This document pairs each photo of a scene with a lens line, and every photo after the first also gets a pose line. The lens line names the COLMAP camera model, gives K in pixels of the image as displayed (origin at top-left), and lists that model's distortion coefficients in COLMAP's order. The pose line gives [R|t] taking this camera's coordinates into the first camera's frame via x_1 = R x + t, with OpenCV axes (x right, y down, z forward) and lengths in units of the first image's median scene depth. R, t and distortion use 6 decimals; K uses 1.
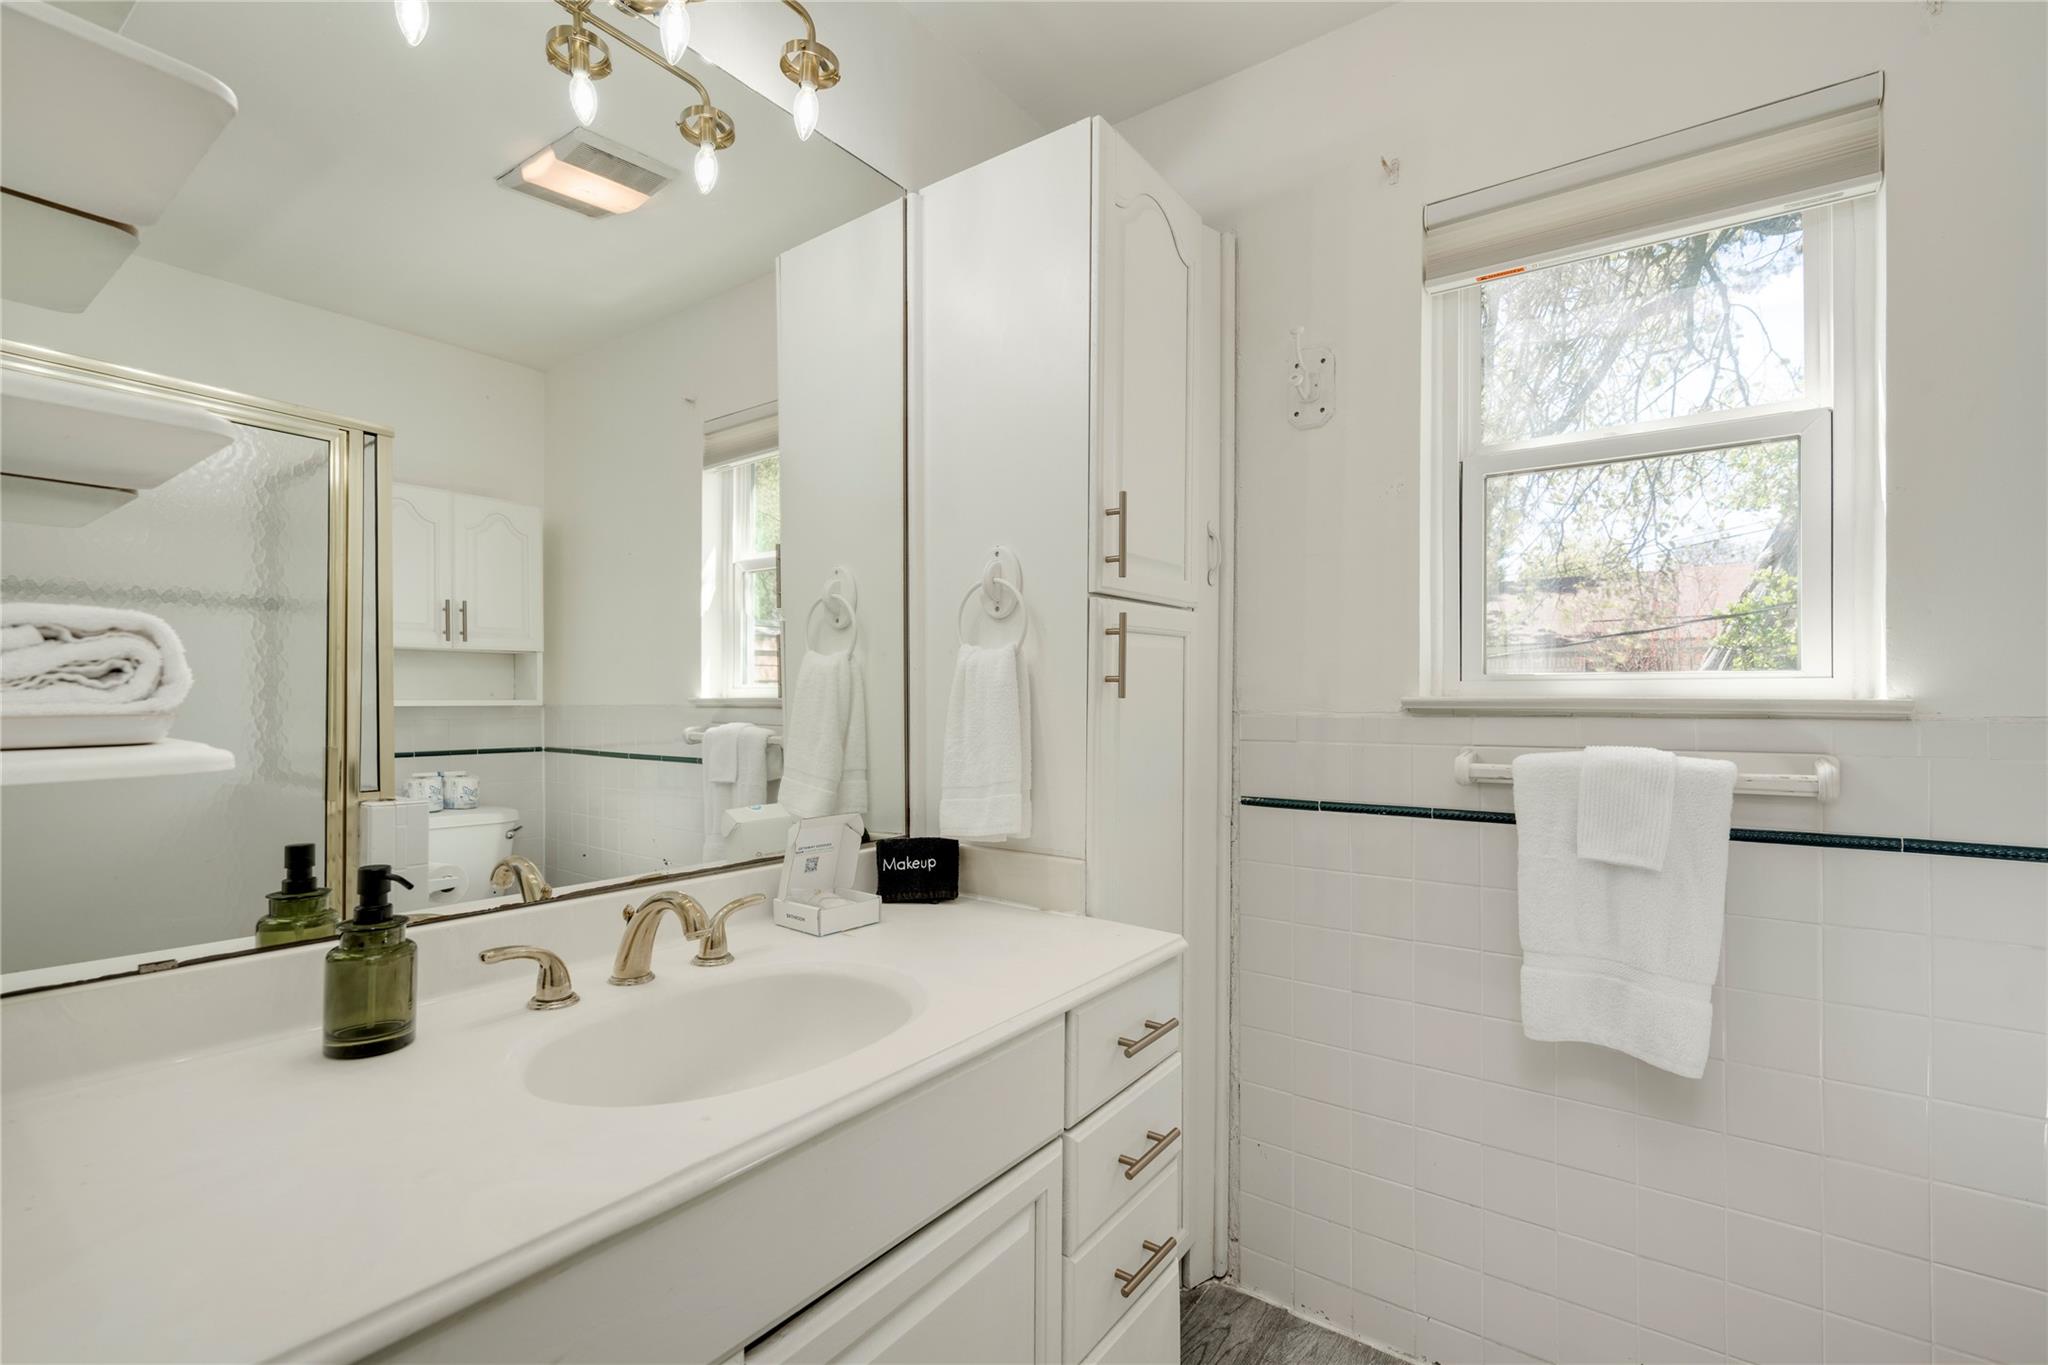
lens RADIAL K [[882.0, 0, 1027.9], [0, 882.0, 691.9], [0, 0, 1]] dist [-0.001190, 0.001020]
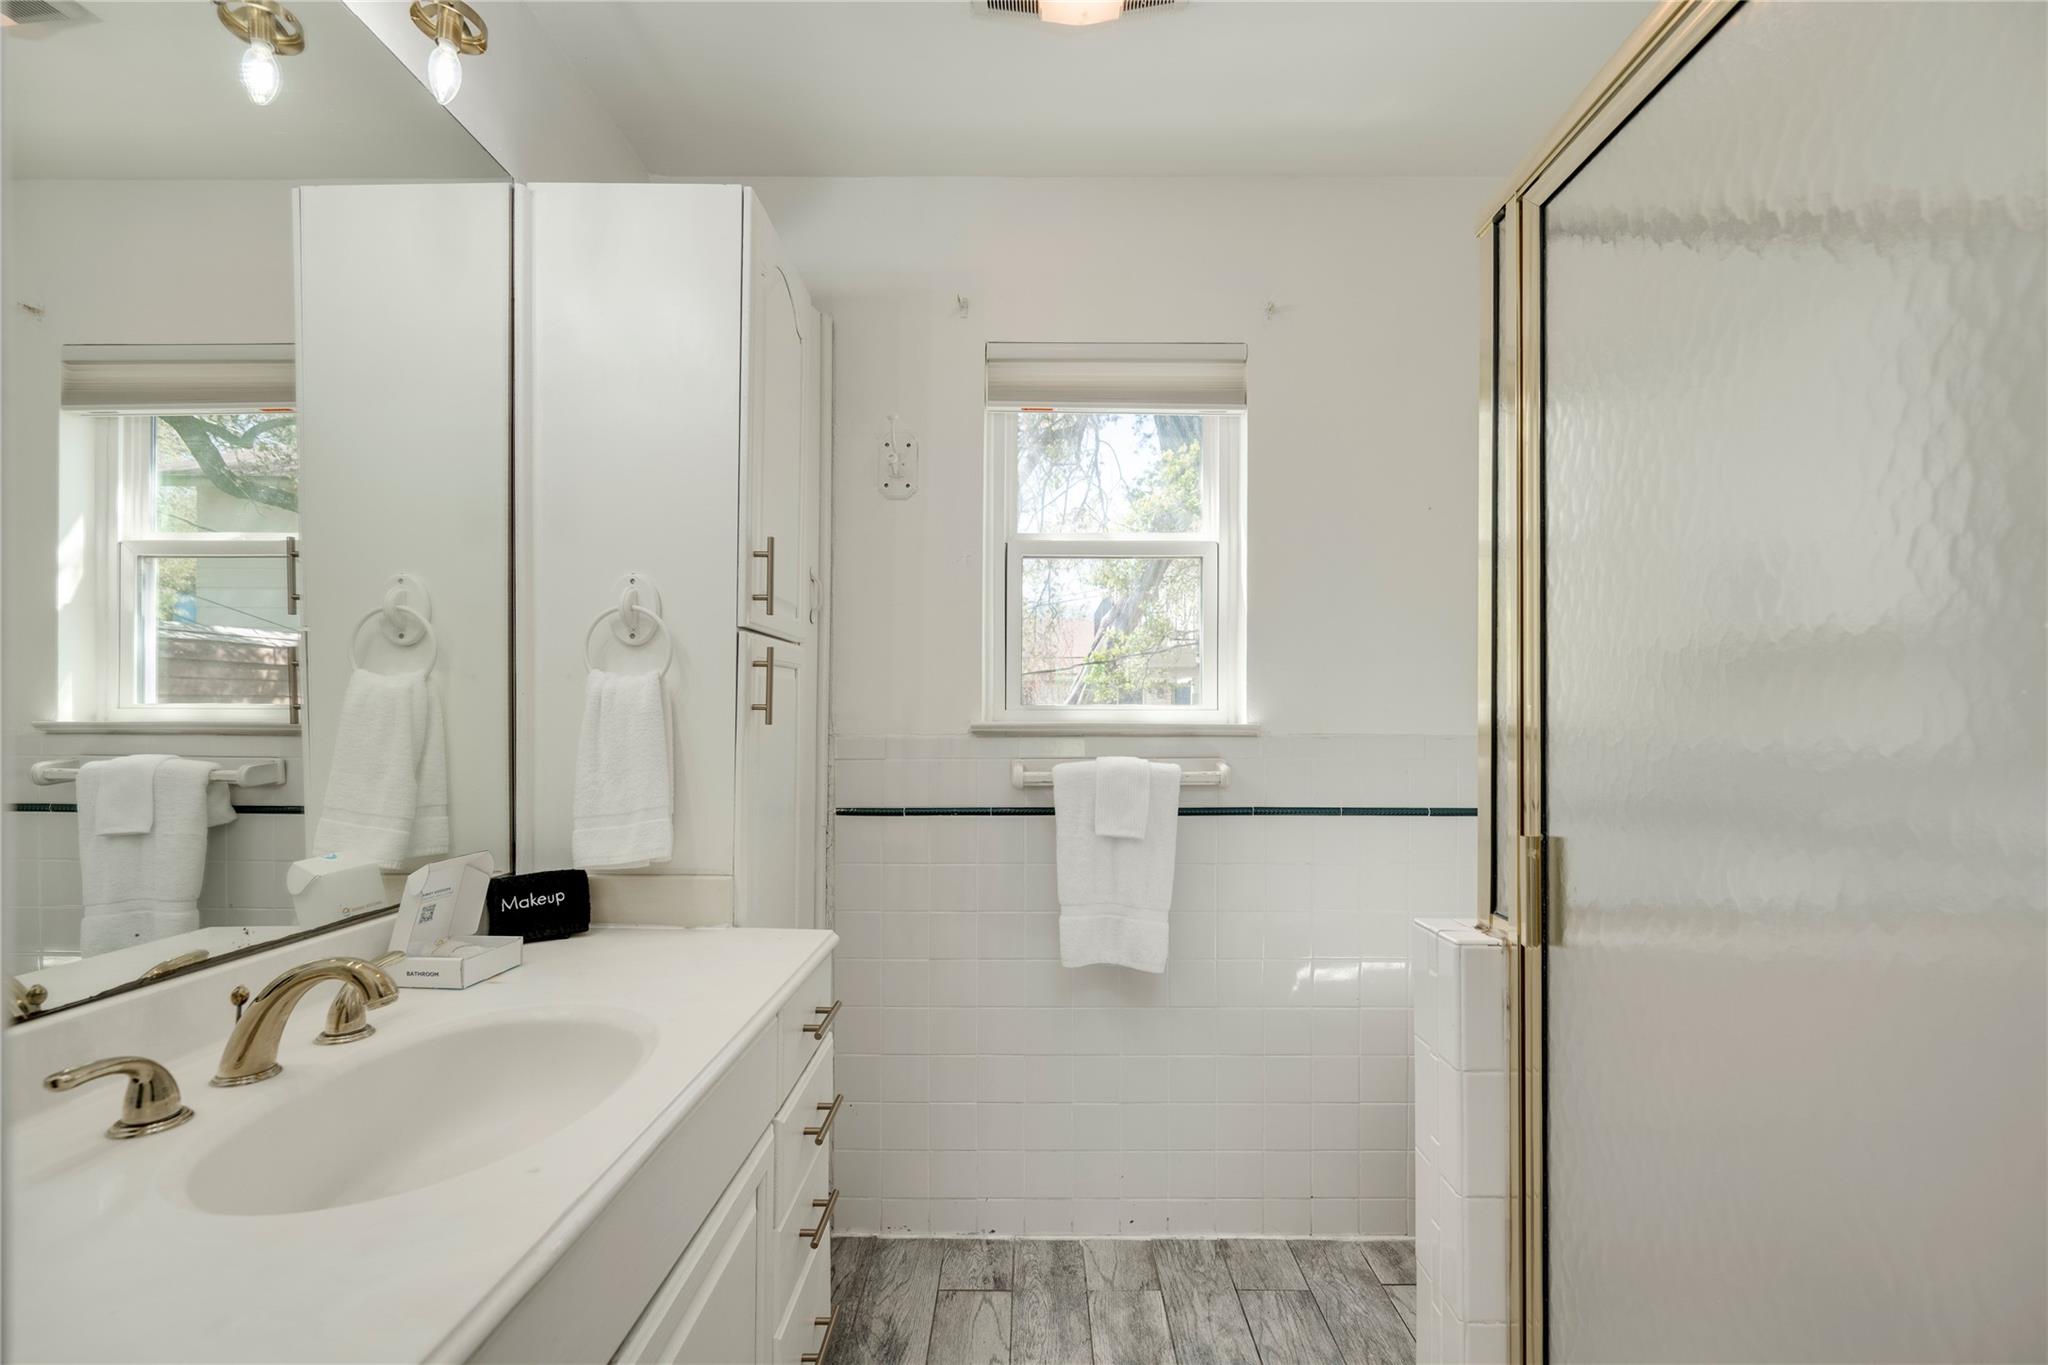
lens RADIAL K [[816.7, 0, 1018.7], [0, 816.7, 716.3], [0, 0, 1]] dist [-0.003090, 0.000296]
pose [[0.821848, 0.001342, 0.569706, -0.208647], [-0.004544, 0.999981, 0.004200, -0.008711], [-0.569689, -0.006040, 0.821838, -0.013962]]
